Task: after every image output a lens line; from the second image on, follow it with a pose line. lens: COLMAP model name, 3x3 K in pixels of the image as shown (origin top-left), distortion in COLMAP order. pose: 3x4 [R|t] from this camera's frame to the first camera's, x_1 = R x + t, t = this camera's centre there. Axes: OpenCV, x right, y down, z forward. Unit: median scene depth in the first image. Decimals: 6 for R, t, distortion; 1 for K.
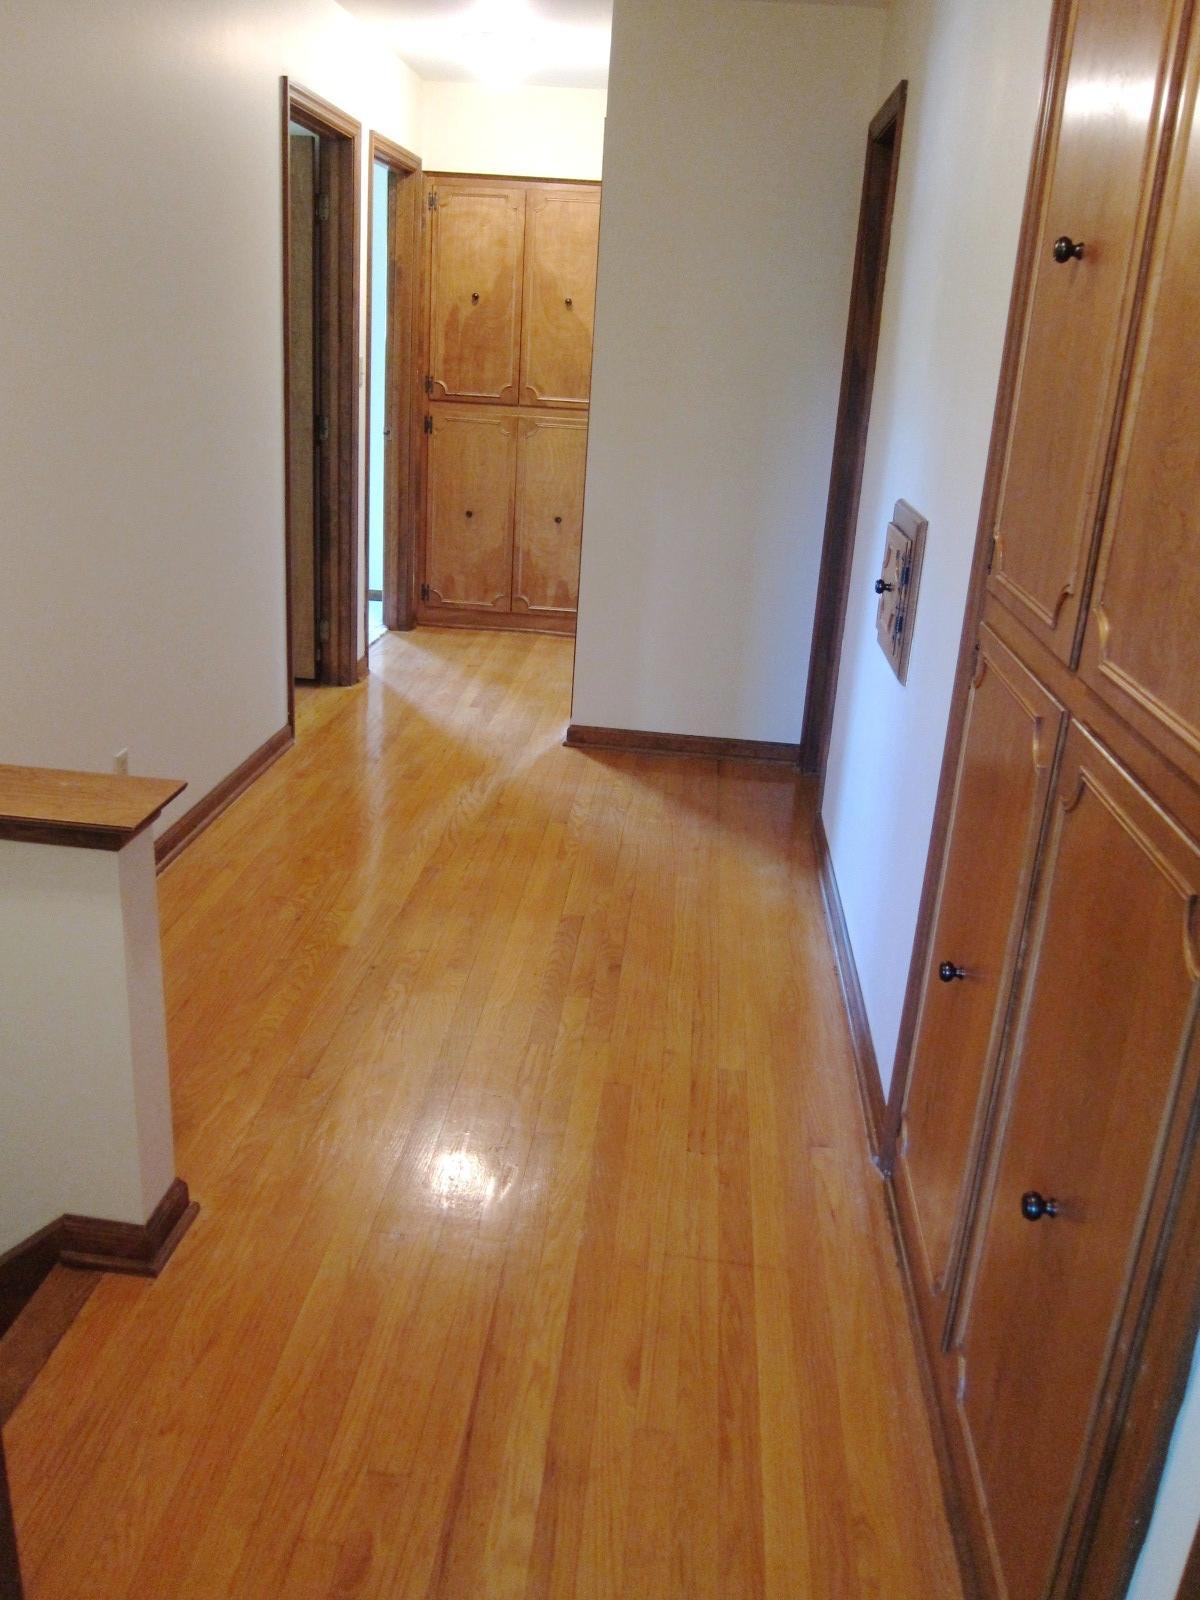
lens RADIAL K [[1323.0, 0, 599.9], [0, 1323.0, 800.0], [0, 0, 1]] dist [-0.062565, 0.015988]
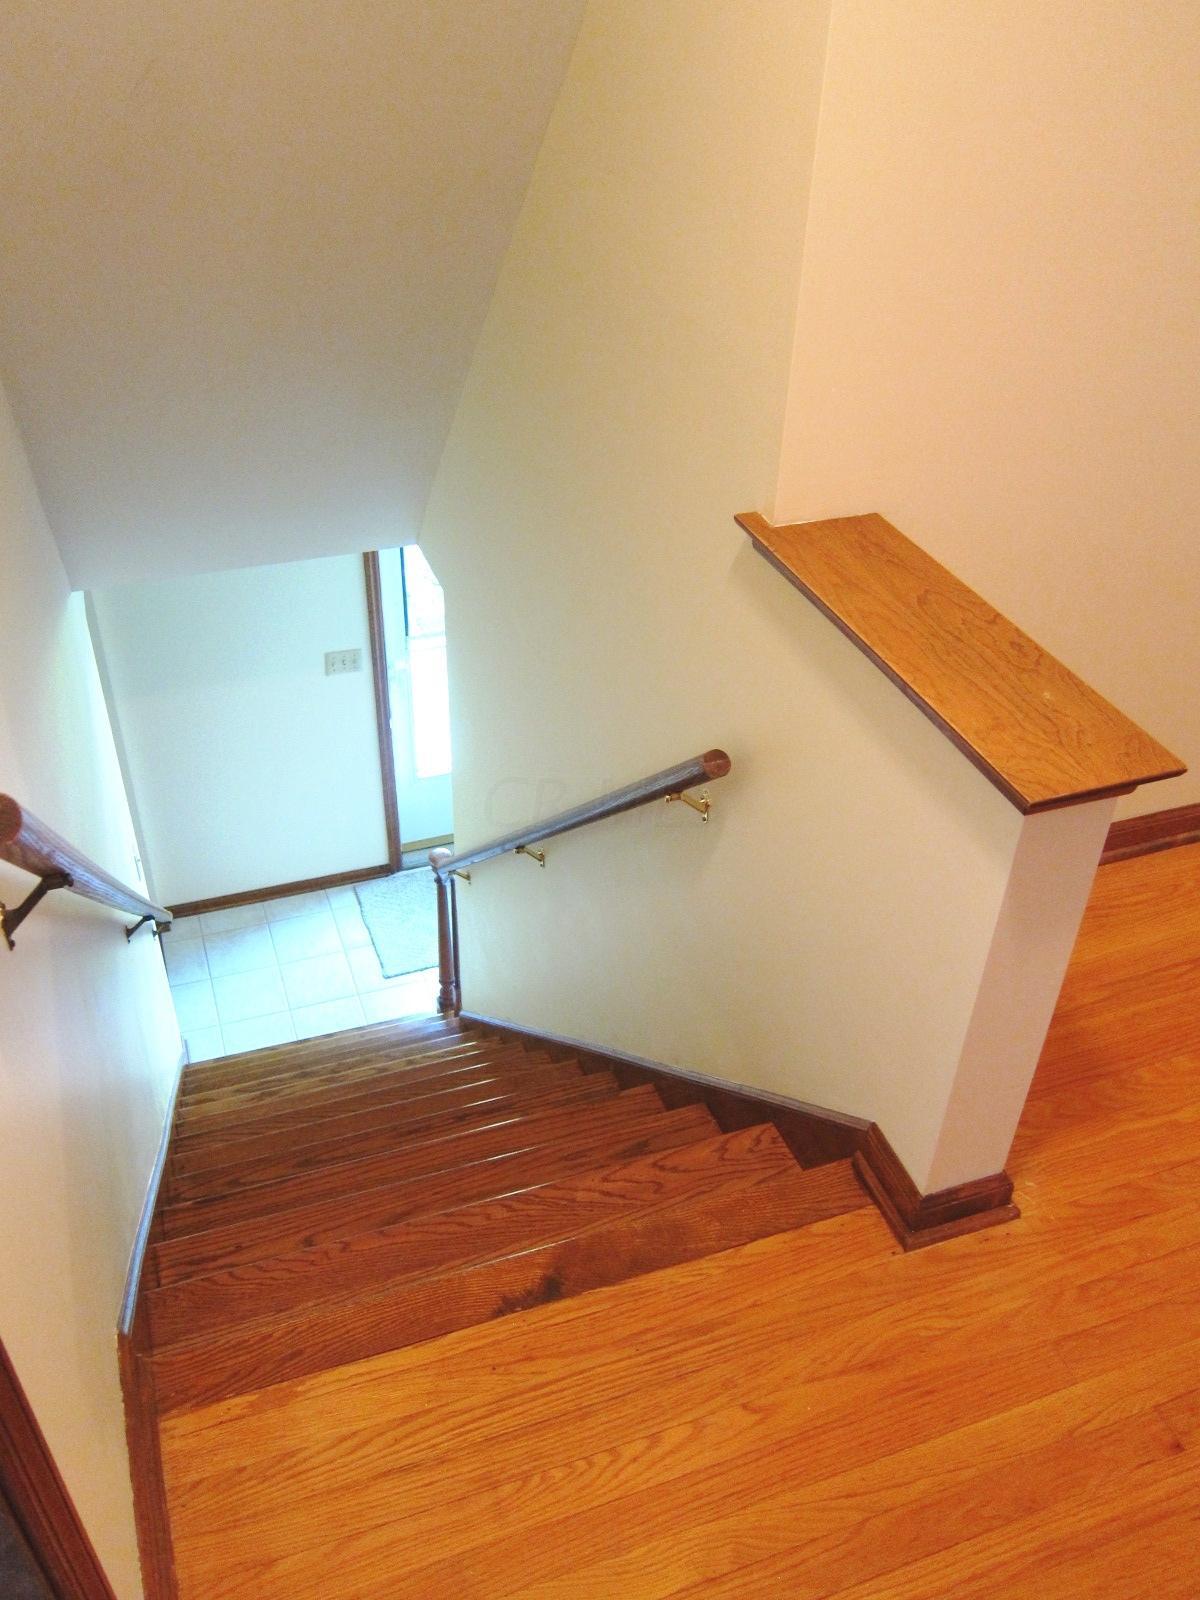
lens RADIAL K [[1323.0, 0, 599.2], [0, 1323.0, 798.1], [0, 0, 1]] dist [-0.062565, 0.015988]
pose [[0.420855, 0.489026, -0.764025, 0.087194], [-0.299989, 0.869887, 0.391539, -0.170299], [0.856089, 0.064418, 0.512799, 0.366303]]
